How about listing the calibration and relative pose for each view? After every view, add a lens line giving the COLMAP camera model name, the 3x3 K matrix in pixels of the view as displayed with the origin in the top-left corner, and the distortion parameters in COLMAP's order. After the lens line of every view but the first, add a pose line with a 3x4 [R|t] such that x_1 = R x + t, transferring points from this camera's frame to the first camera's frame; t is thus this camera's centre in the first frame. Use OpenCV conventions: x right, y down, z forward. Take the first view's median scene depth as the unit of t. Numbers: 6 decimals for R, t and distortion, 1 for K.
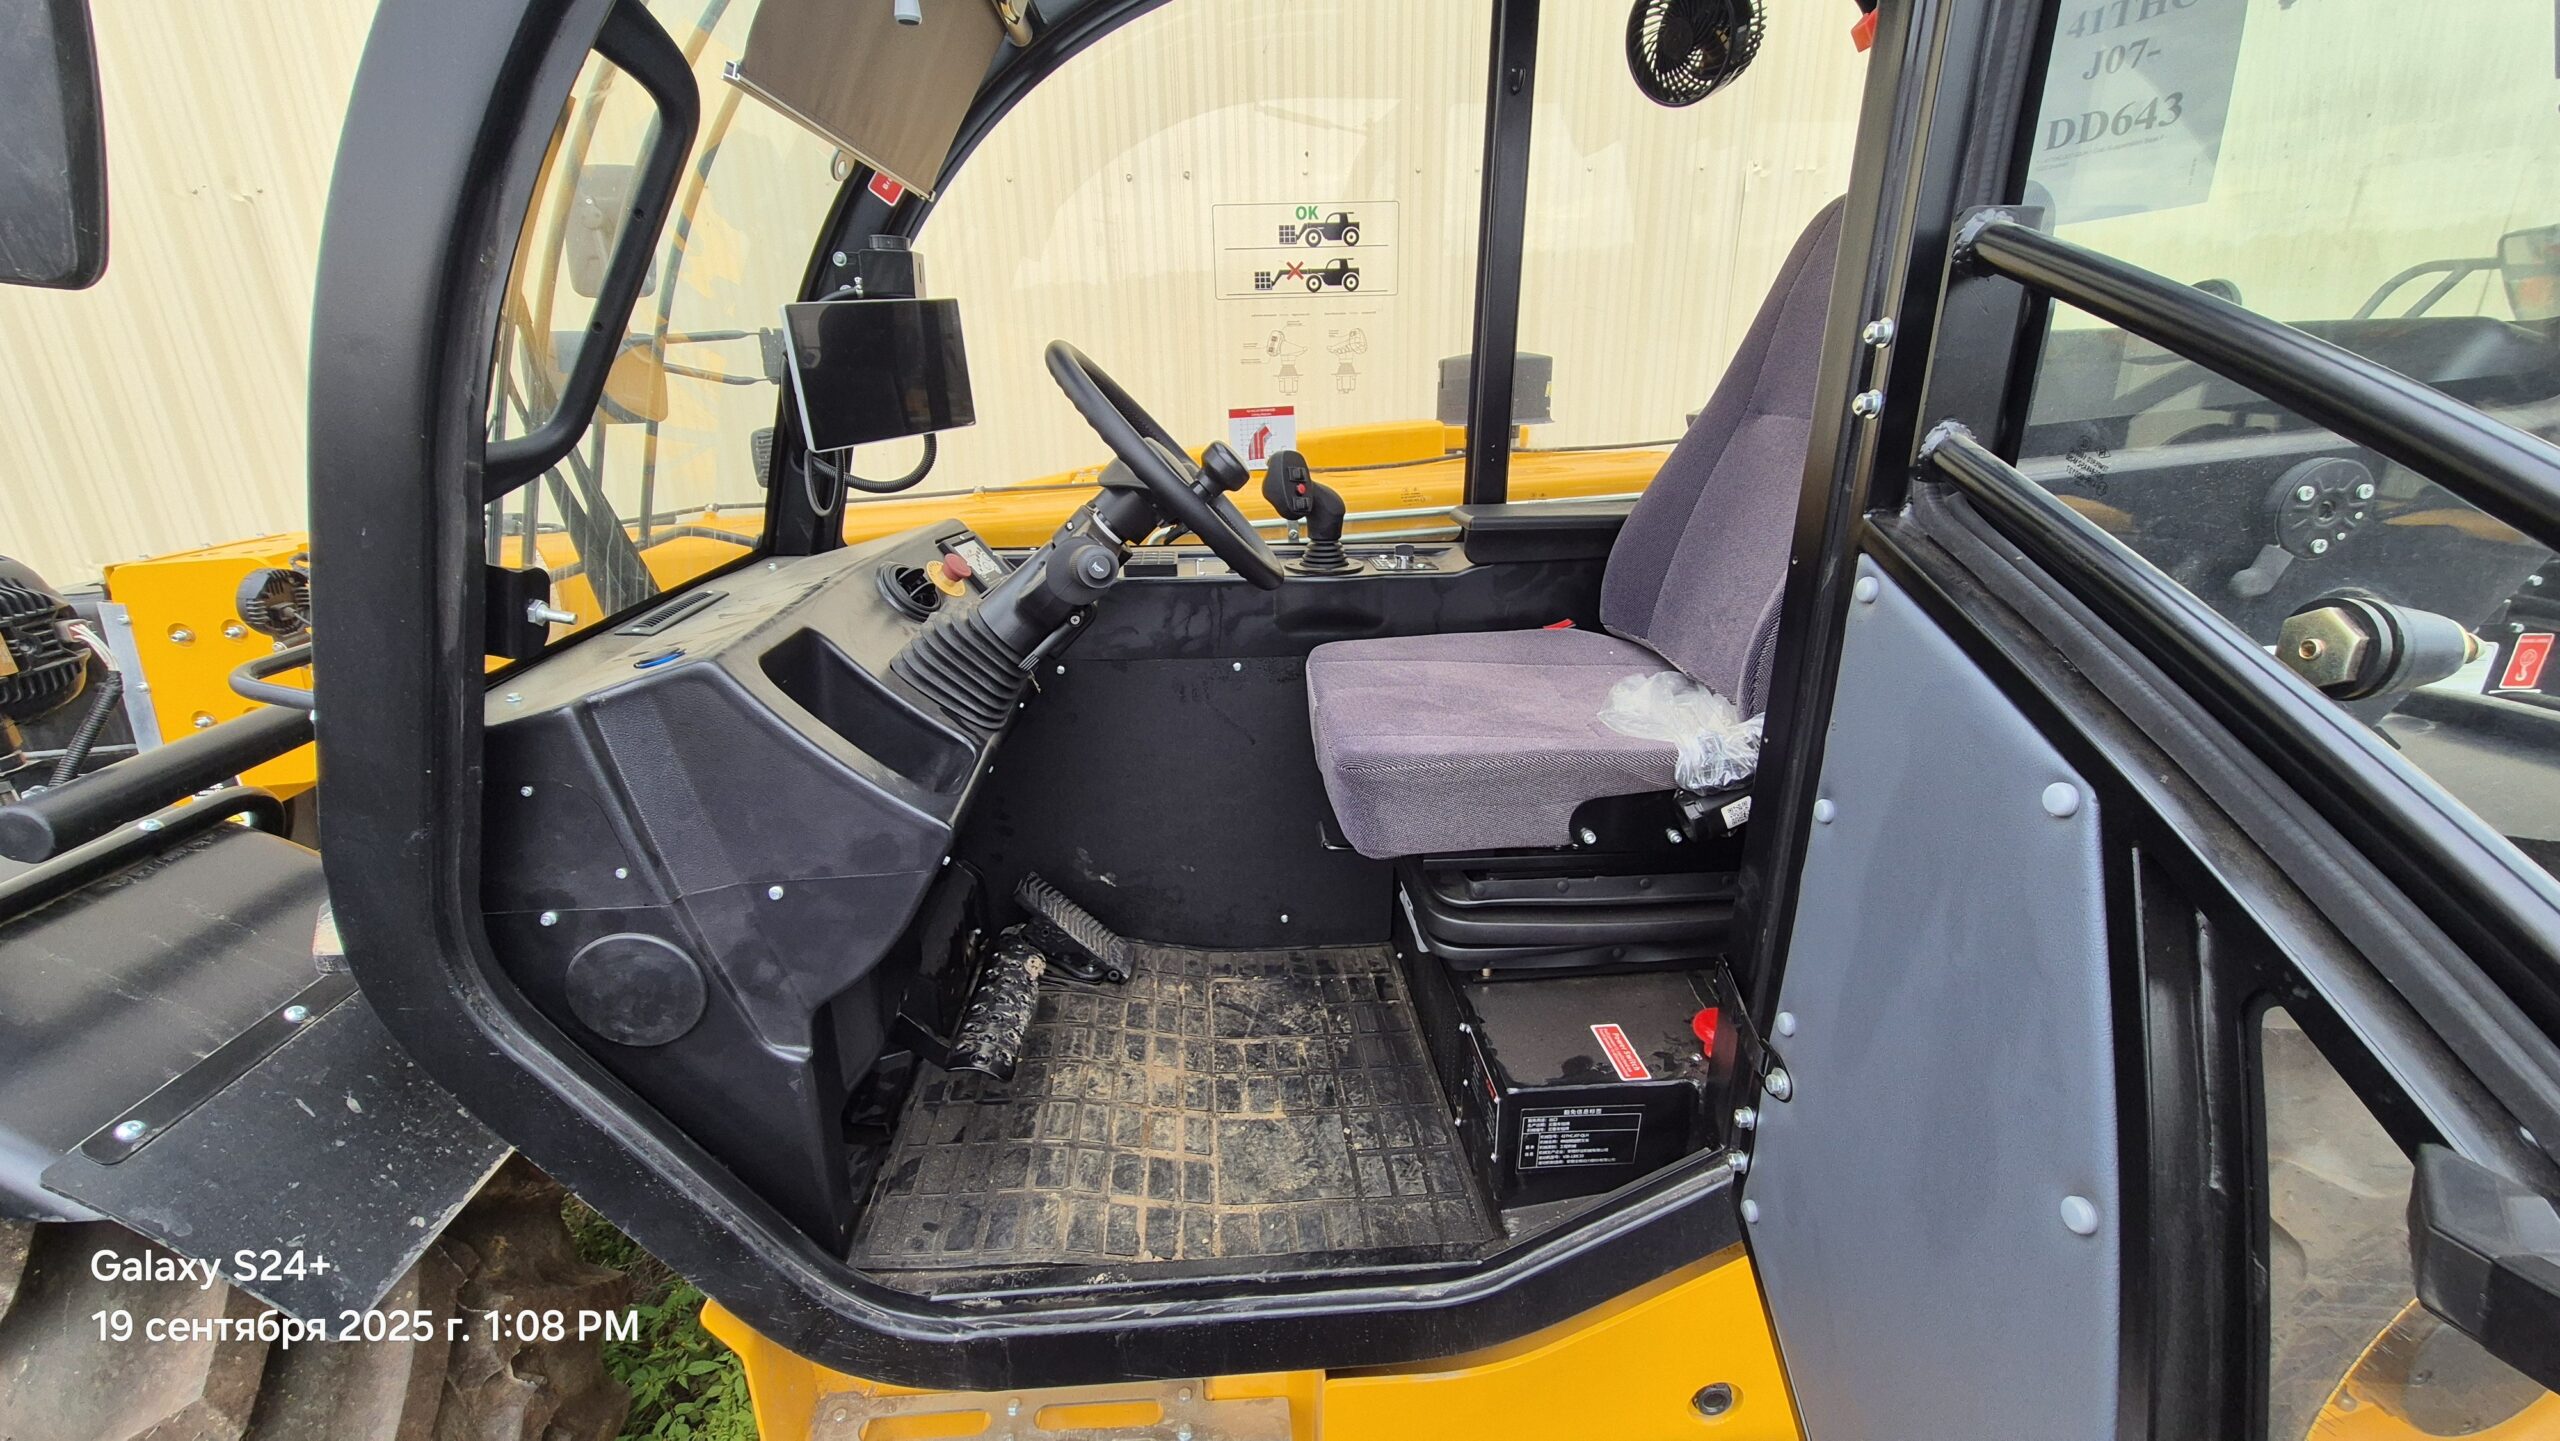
lens RADIAL K [[1043.3, 0, 1267.1], [0, 1043.3, 725.0], [0, 0, 1]] dist [-0.013466, 0.002257]
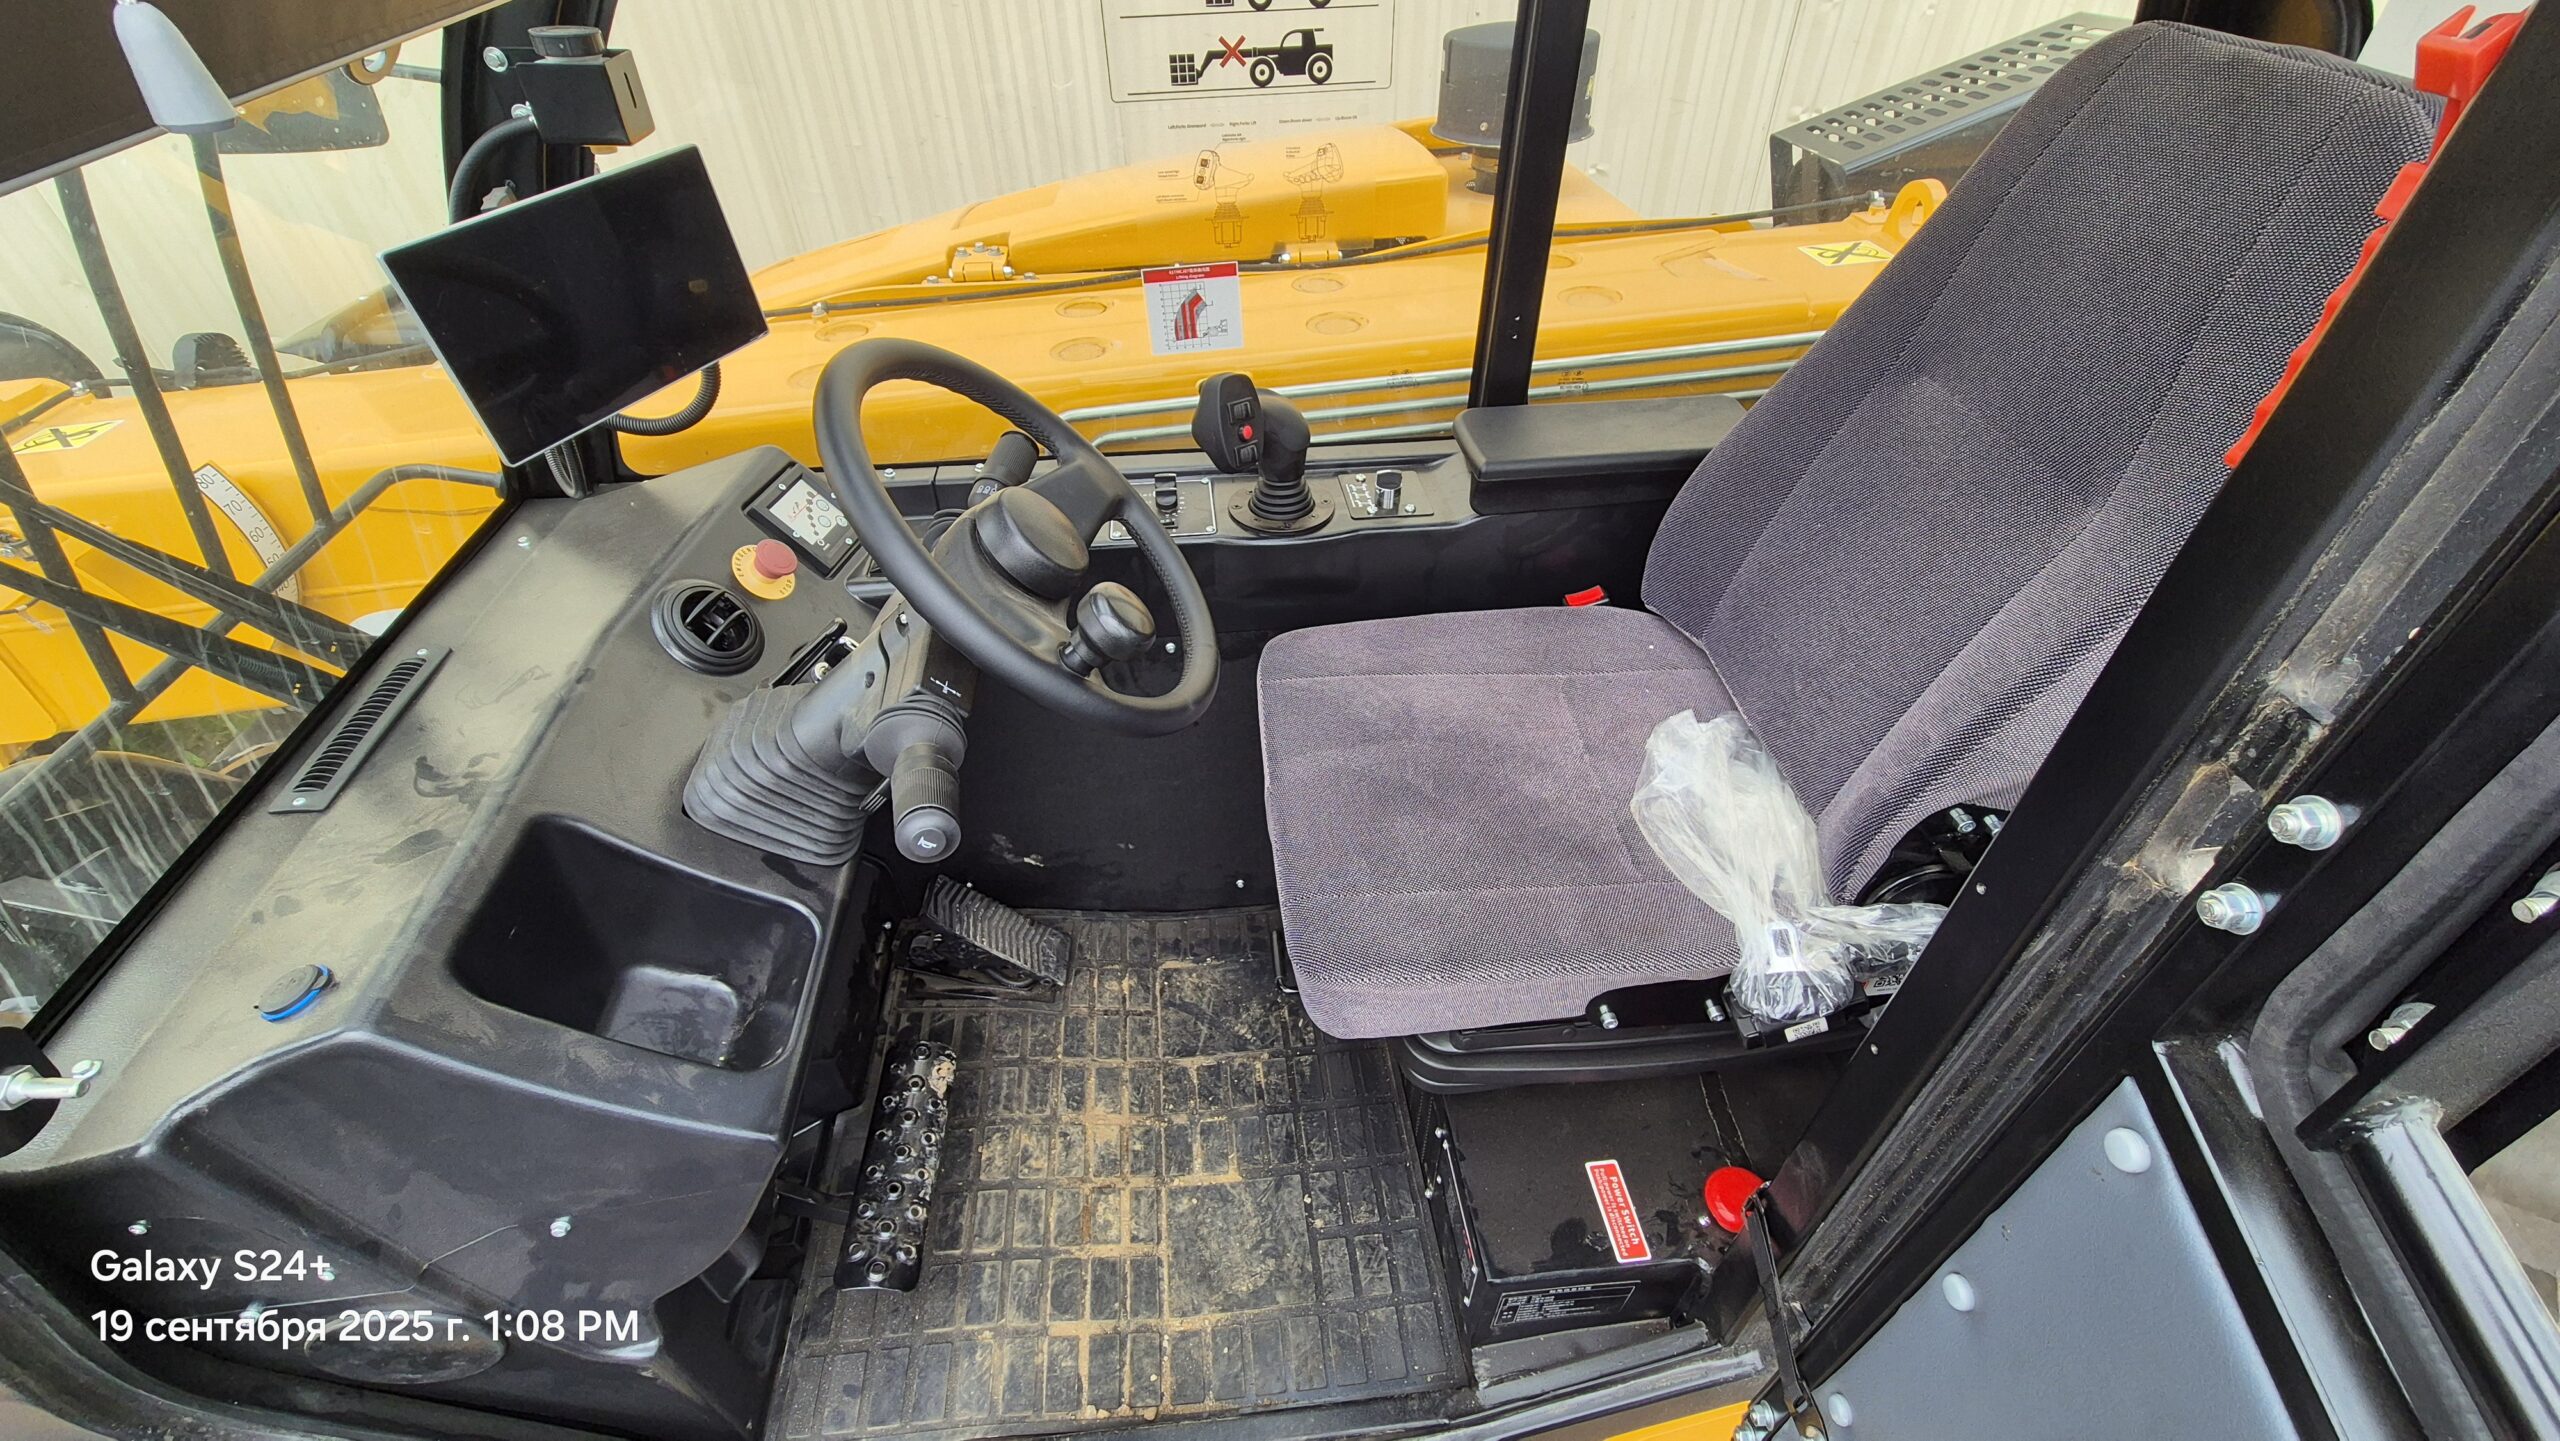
lens RADIAL K [[1043.3, 0, 1273.5], [0, 1043.3, 731.9], [0, 0, 1]] dist [-0.013466, 0.002257]
pose [[0.999403, -0.021568, 0.026974, 0.029159], [0.010211, 0.930634, 0.365808, -0.316192], [-0.032993, -0.365314, 0.930299, 0.282822]]
